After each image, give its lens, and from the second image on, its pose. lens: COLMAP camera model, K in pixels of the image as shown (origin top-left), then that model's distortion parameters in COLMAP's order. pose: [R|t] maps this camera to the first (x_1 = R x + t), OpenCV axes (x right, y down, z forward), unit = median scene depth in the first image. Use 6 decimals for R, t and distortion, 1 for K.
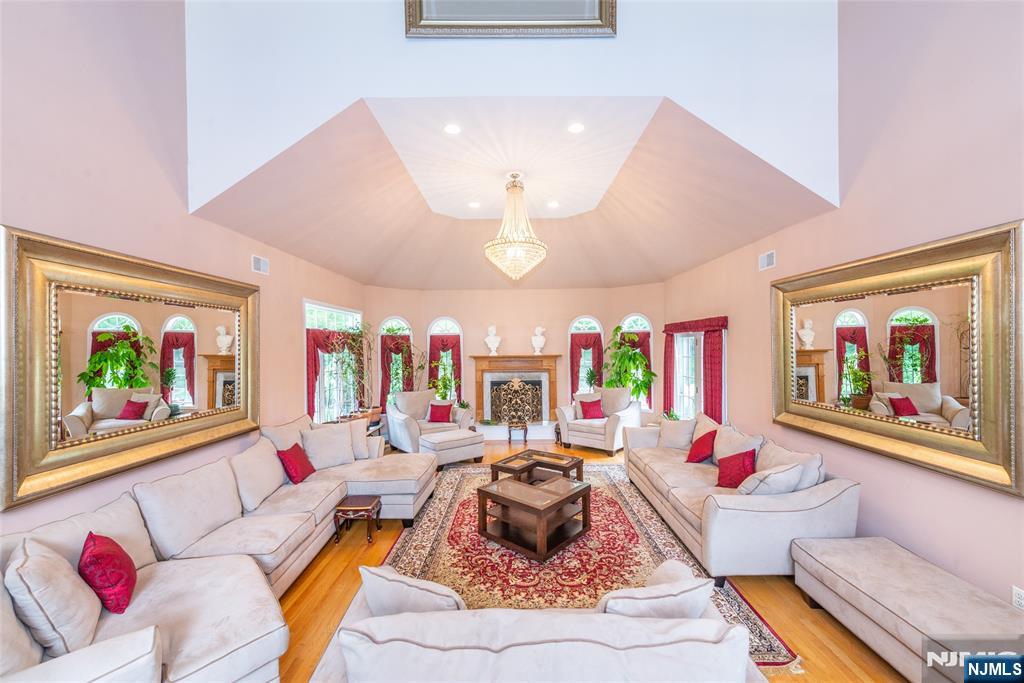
lens RADIAL K [[407.9, 0, 513.1], [0, 407.9, 344.2], [0, 0, 1]] dist [0.003086, -0.000105]
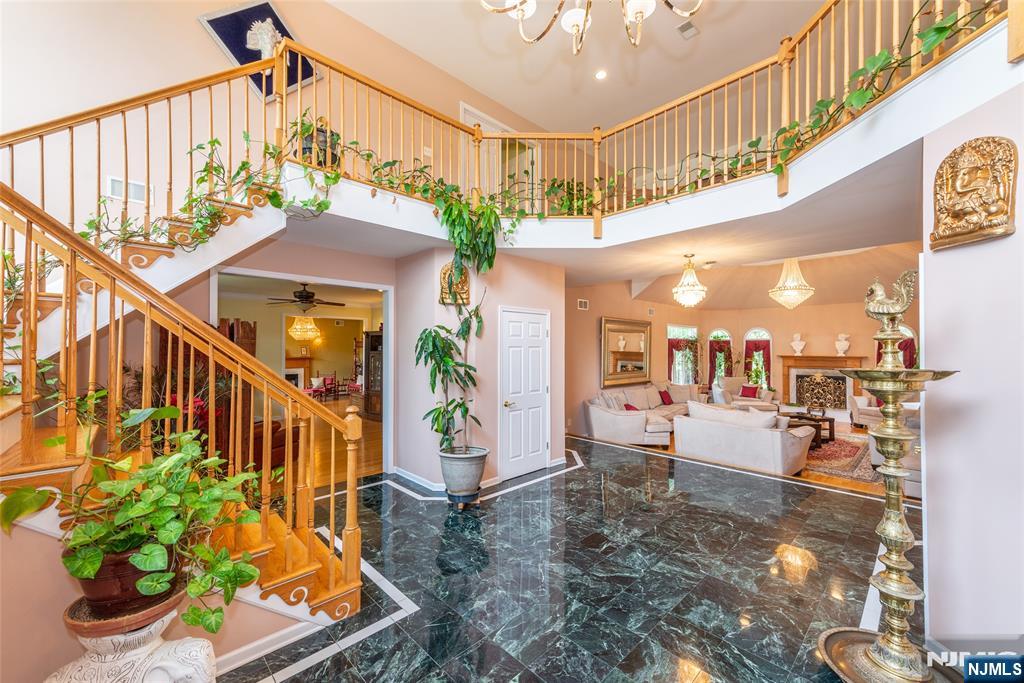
lens RADIAL K [[407.9, 0, 513.1], [0, 407.9, 344.2], [0, 0, 1]] dist [0.003086, -0.000105]
pose [[0.702204, 0.010047, -0.711905, 0.252167], [-0.008347, 0.999948, 0.005879, -0.009769], [0.711927, 0.001814, 0.702251, -0.617653]]
